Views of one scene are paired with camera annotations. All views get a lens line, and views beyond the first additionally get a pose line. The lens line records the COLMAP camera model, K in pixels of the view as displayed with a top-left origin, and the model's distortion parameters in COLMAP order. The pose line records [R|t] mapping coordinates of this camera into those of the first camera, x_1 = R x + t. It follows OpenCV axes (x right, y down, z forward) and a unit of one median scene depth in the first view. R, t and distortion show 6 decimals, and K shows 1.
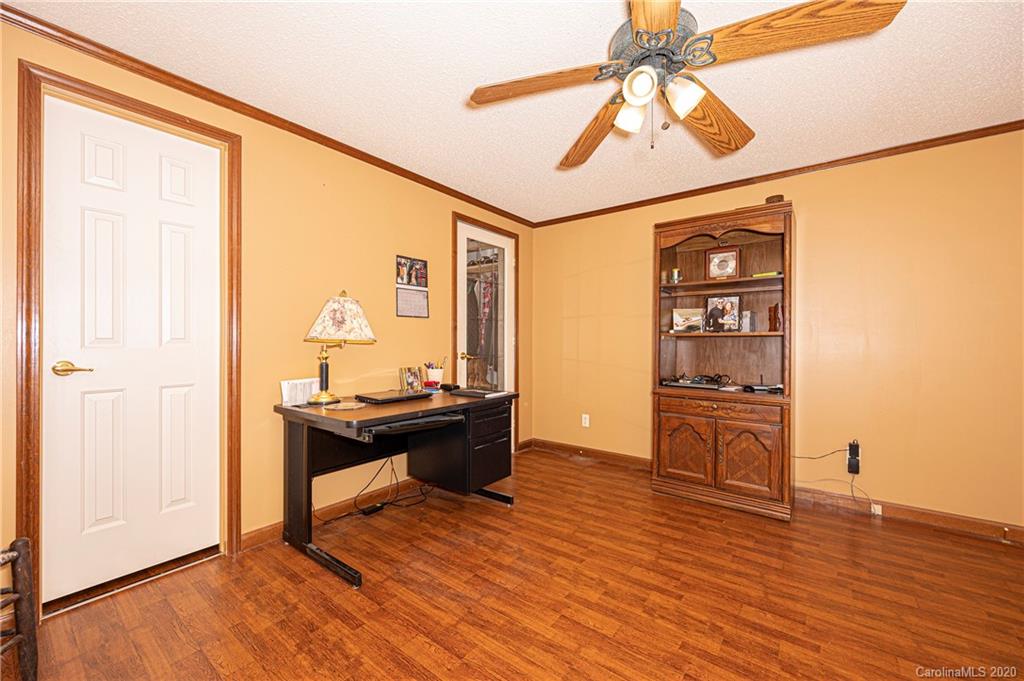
lens RADIAL K [[403.9, 0, 508.6], [0, 403.9, 339.7], [0, 0, 1]] dist [-0.002176, 0.000116]
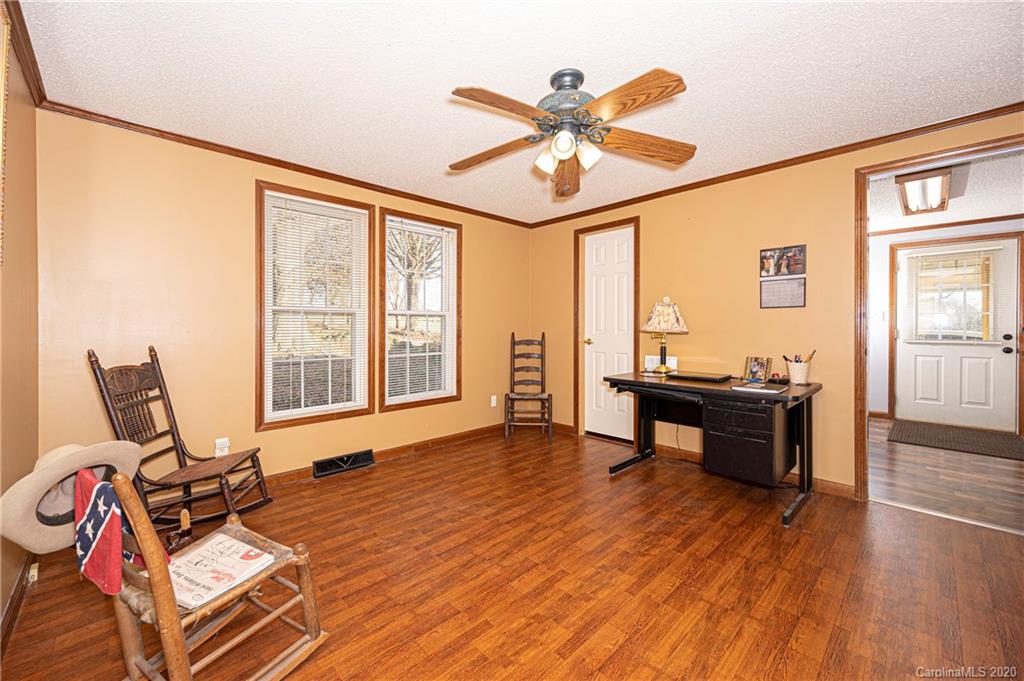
lens RADIAL K [[403.9, 0, 508.7], [0, 403.9, 333.5], [0, 0, 1]] dist [-0.002176, 0.000116]
pose [[-0.147810, 0.010316, -0.988962, 0.857988], [0.002161, 0.999947, 0.010108, -0.004736], [0.989013, -0.000643, -0.147824, 0.506502]]
